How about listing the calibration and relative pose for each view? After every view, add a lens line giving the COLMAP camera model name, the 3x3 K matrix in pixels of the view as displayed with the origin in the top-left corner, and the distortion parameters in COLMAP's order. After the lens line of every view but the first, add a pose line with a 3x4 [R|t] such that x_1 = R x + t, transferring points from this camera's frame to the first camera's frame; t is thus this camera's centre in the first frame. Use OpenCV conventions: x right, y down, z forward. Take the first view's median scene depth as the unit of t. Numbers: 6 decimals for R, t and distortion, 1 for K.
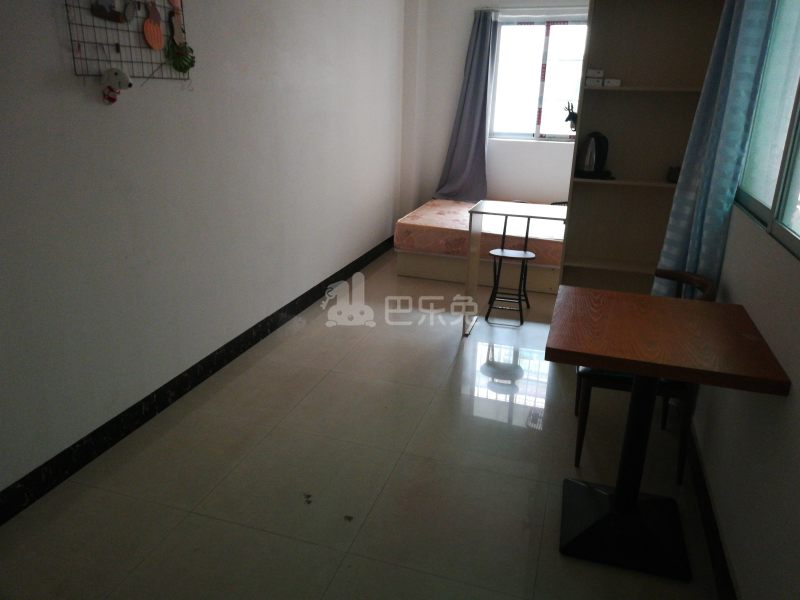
lens RADIAL K [[598.3, 0, 402.6], [0, 598.3, 303.0], [0, 0, 1]] dist [0.063379, -0.048061]
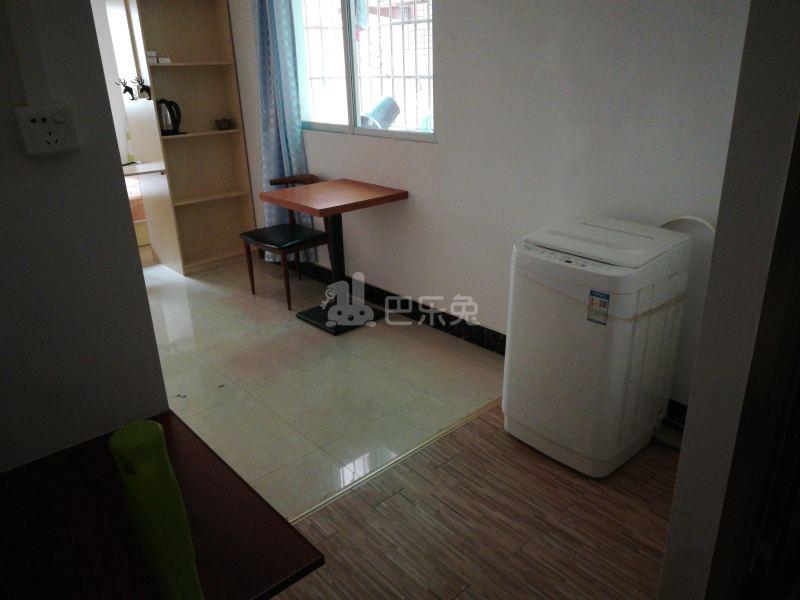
lens RADIAL K [[598.3, 0, 387.2], [0, 598.3, 302.4], [0, 0, 1]] dist [0.063379, -0.048061]
pose [[0.527600, -0.353201, 0.772585, -0.474326], [0.329721, 0.923309, 0.196941, 0.018879], [-0.782894, 0.150831, 0.603595, -0.079547]]
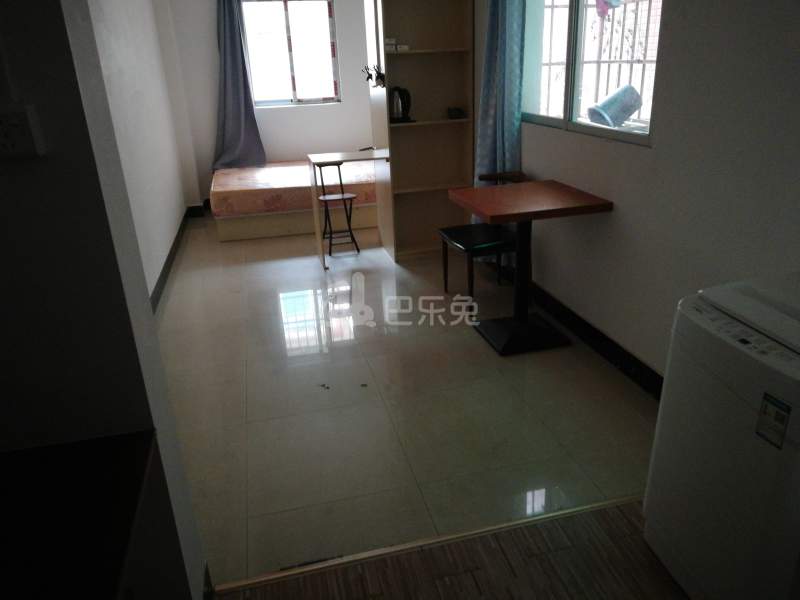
lens RADIAL K [[598.3, 0, 399.7], [0, 598.3, 297.8], [0, 0, 1]] dist [0.063379, -0.048061]
pose [[0.856763, -0.247559, 0.452407, -0.305724], [0.233020, 0.968424, 0.088636, 0.036821], [-0.460064, 0.029480, 0.887396, -0.118489]]
